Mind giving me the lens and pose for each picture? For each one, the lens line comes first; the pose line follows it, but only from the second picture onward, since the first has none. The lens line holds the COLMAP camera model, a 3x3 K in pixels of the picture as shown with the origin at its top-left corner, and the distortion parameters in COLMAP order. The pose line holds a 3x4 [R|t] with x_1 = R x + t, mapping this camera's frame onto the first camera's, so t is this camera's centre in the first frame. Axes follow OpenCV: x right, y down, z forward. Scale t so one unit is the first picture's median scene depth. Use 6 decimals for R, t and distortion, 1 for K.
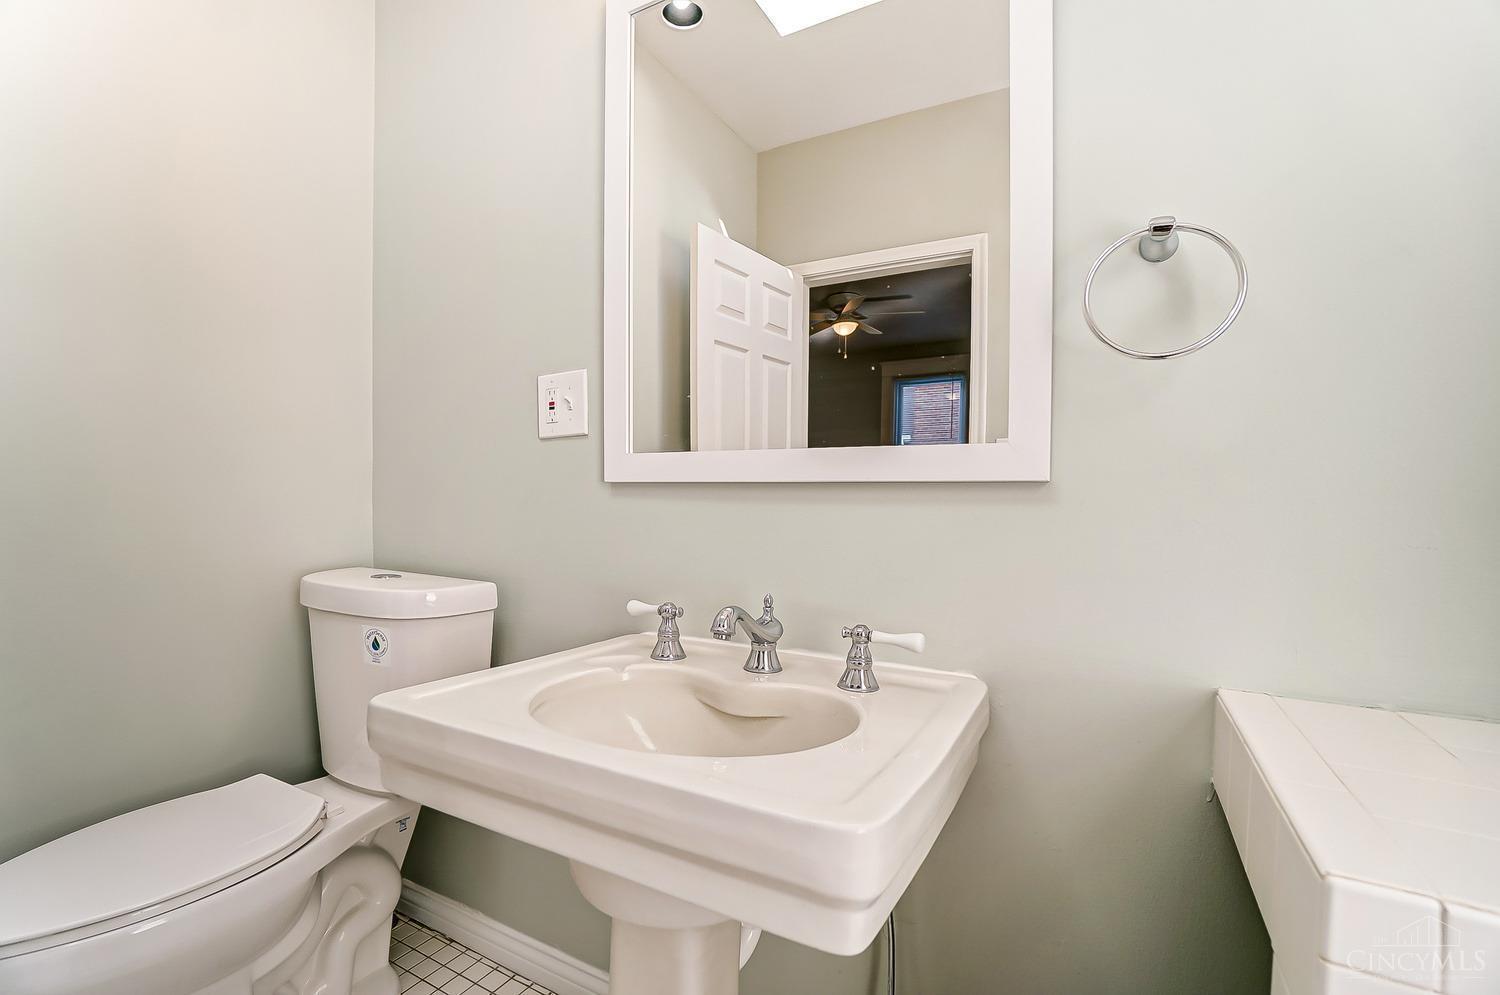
lens RADIAL K [[662.2, 0, 725.9], [0, 662.2, 501.0], [0, 0, 1]] dist [-0.065455, 0.028954]
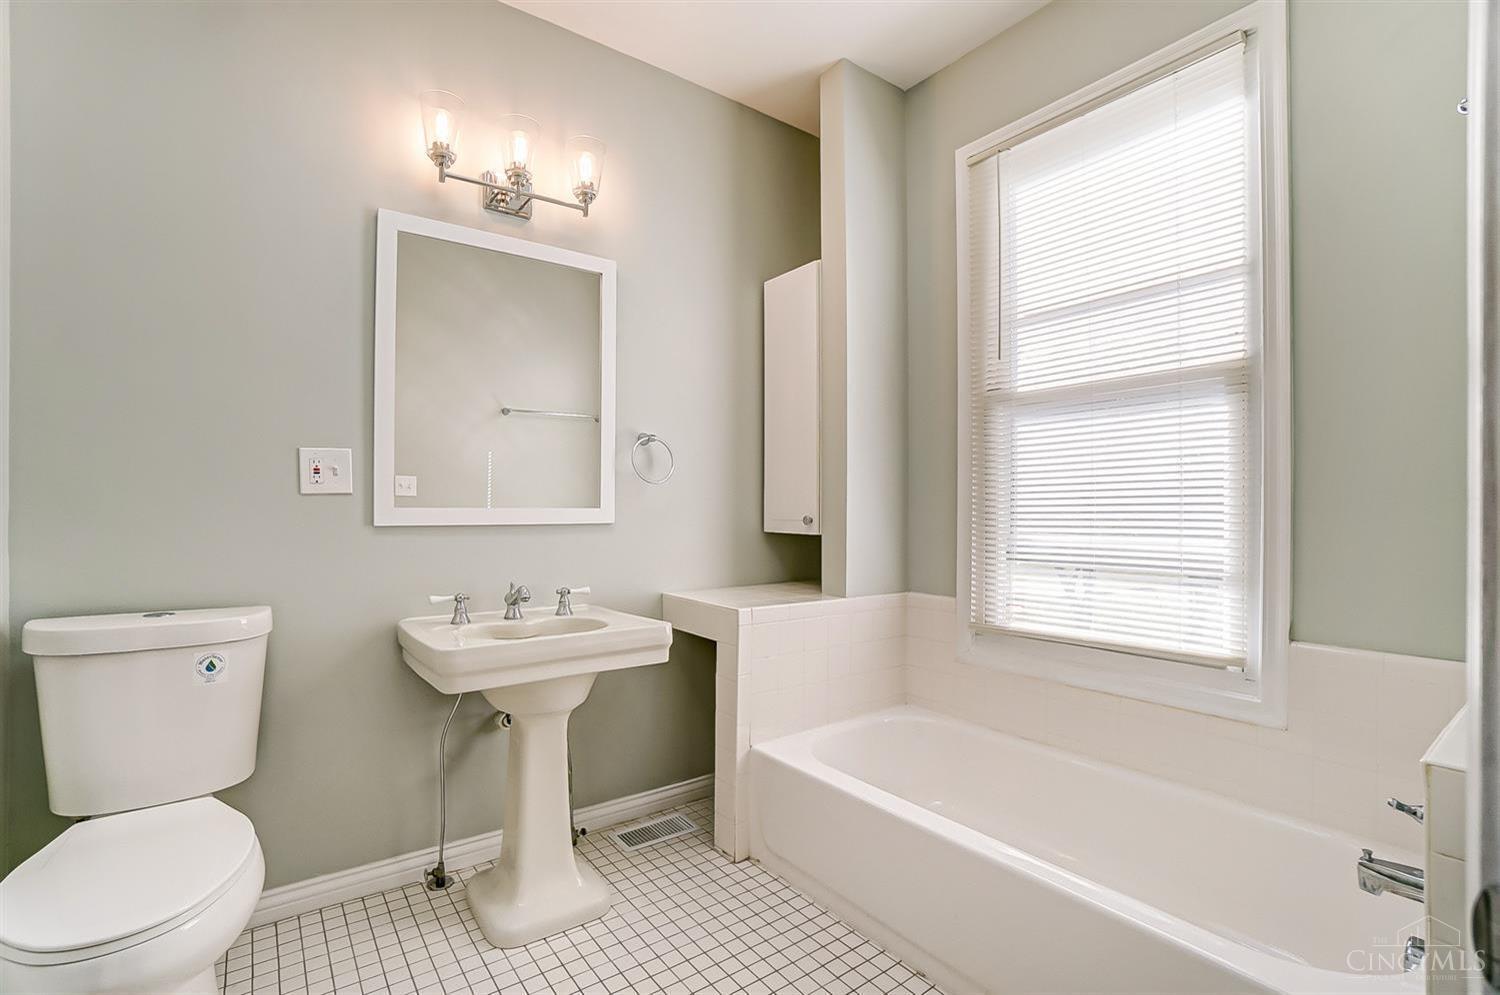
lens RADIAL K [[662.2, 0, 725.9], [0, 662.2, 501.0], [0, 0, 1]] dist [-0.065455, 0.028954]
pose [[0.422048, 0.001667, 0.906572, -1.215465], [0.001588, 0.999995, -0.002578, -0.082880], [-0.906572, 0.002528, 0.422043, -0.373380]]
